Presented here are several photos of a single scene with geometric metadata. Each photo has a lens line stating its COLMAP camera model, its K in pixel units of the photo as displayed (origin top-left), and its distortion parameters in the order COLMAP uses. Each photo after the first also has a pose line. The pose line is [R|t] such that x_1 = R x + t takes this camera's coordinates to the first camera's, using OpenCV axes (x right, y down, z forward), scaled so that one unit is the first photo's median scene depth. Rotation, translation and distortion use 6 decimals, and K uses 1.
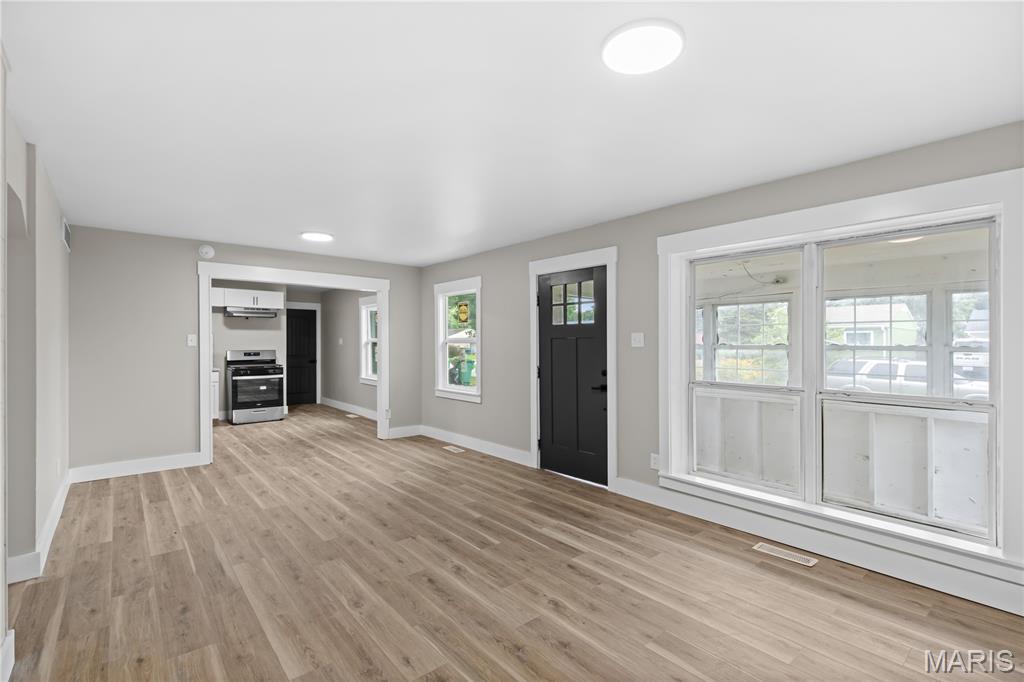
lens RADIAL K [[458.7, 0, 518.1], [0, 458.7, 342.5], [0, 0, 1]] dist [0.000493, -0.000484]
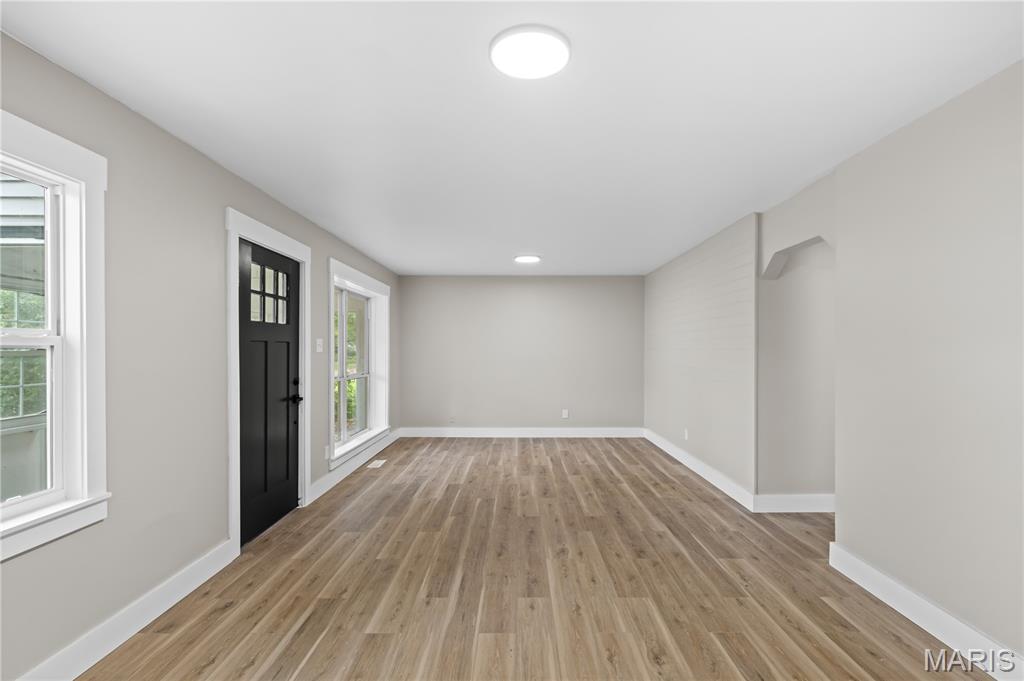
lens RADIAL K [[469.3, 0, 510.6], [0, 469.3, 351.4], [0, 0, 1]] dist [0.002972, 0.000221]
pose [[-0.742311, -0.005957, 0.670029, -0.903506], [-0.003299, 0.999981, 0.005235, 0.001389], [-0.670047, 0.001675, -0.742317, 1.723395]]
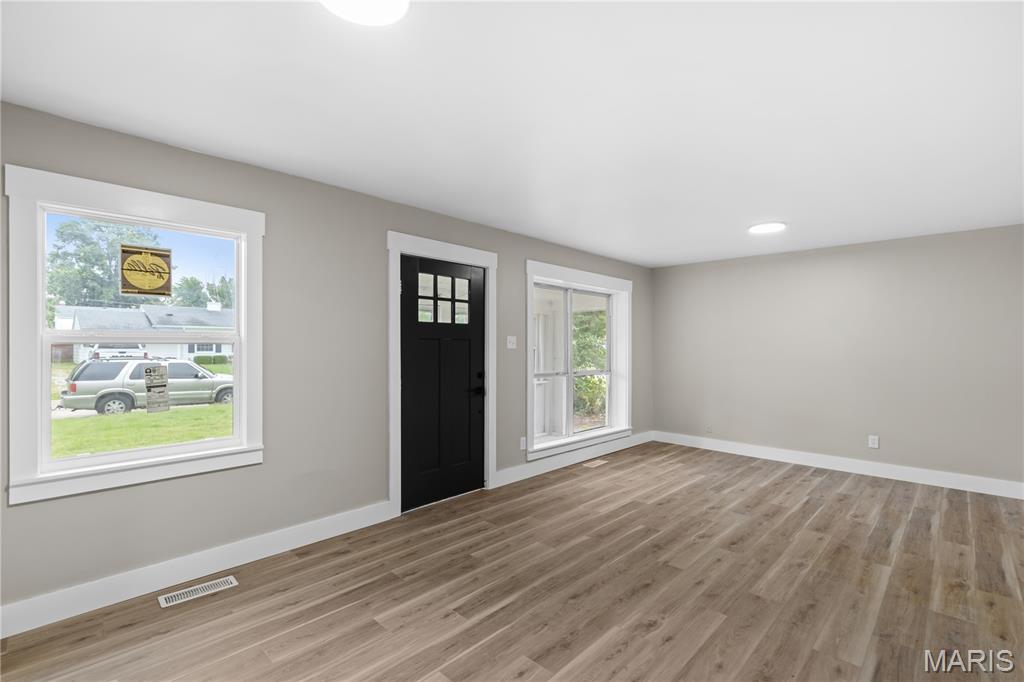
lens RADIAL K [[458.7, 0, 518.1], [0, 458.7, 342.5], [0, 0, 1]] dist [0.000493, -0.000484]
pose [[-0.085998, 0.002838, 0.996291, -0.998135], [-0.007922, 0.999962, -0.003532, -0.001928], [-0.996264, -0.008197, -0.085973, 1.238081]]
